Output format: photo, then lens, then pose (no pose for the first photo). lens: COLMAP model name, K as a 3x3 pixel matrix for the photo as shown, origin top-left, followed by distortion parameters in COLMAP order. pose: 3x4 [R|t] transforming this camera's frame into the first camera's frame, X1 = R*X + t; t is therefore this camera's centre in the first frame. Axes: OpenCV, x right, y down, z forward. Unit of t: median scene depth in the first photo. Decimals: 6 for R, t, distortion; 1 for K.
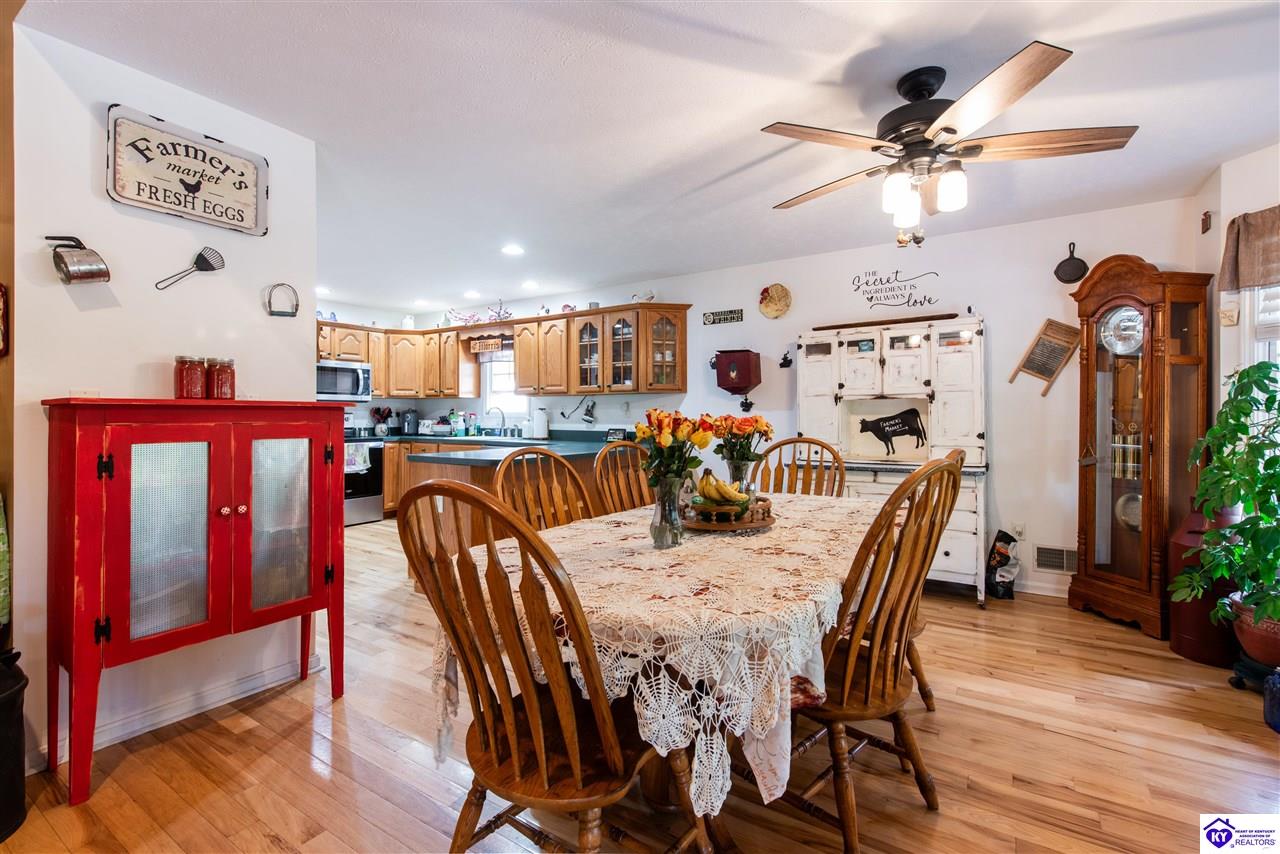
lens RADIAL K [[580.6, 0, 647.1], [0, 580.6, 416.5], [0, 0, 1]] dist [0.013364, -0.000403]
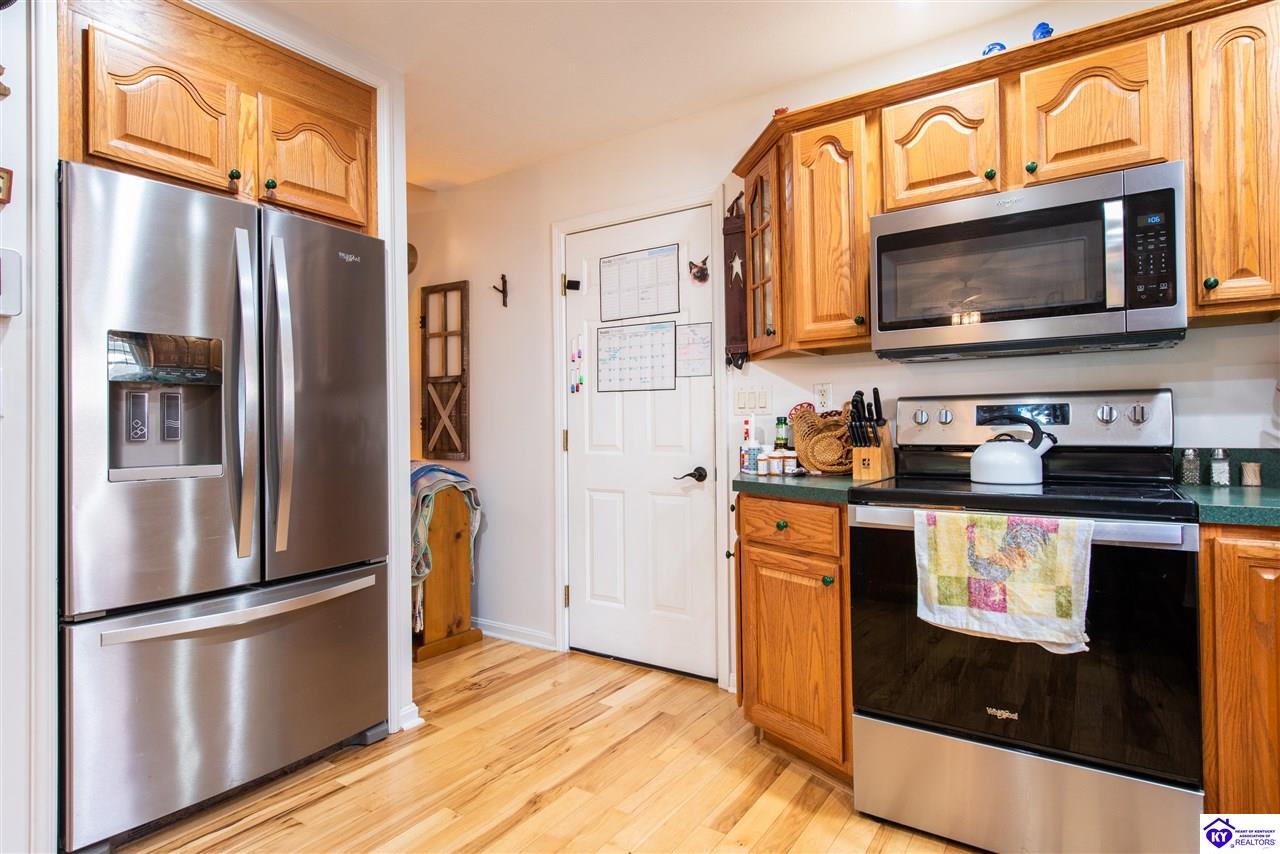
lens RADIAL K [[677.5, 0, 639.3], [0, 677.5, 424.4], [0, 0, 1]] dist [0.013881, -0.000690]
pose [[-0.037082, -0.003034, -0.999308, -0.206436], [0.008804, 0.999956, -0.003363, 0.008305], [0.999273, -0.008923, -0.037054, 0.795482]]
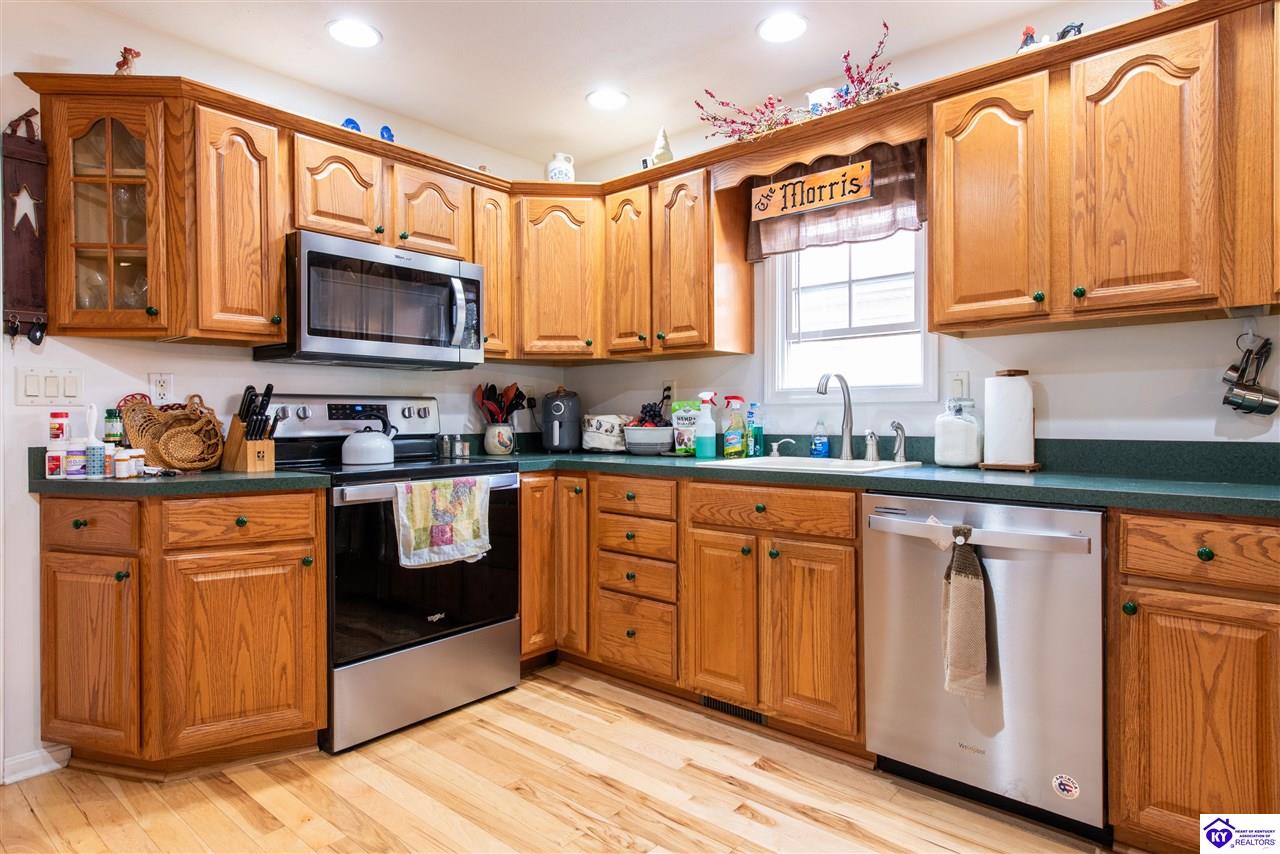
lens RADIAL K [[715.0, 0, 636.0], [0, 715.0, 429.1], [0, 0, 1]] dist [0.004251, -0.002228]
pose [[0.988982, -0.004474, -0.147970, -0.303556], [0.006362, 0.999904, 0.012288, 0.010561], [0.147900, -0.013094, 0.988916, 0.547675]]
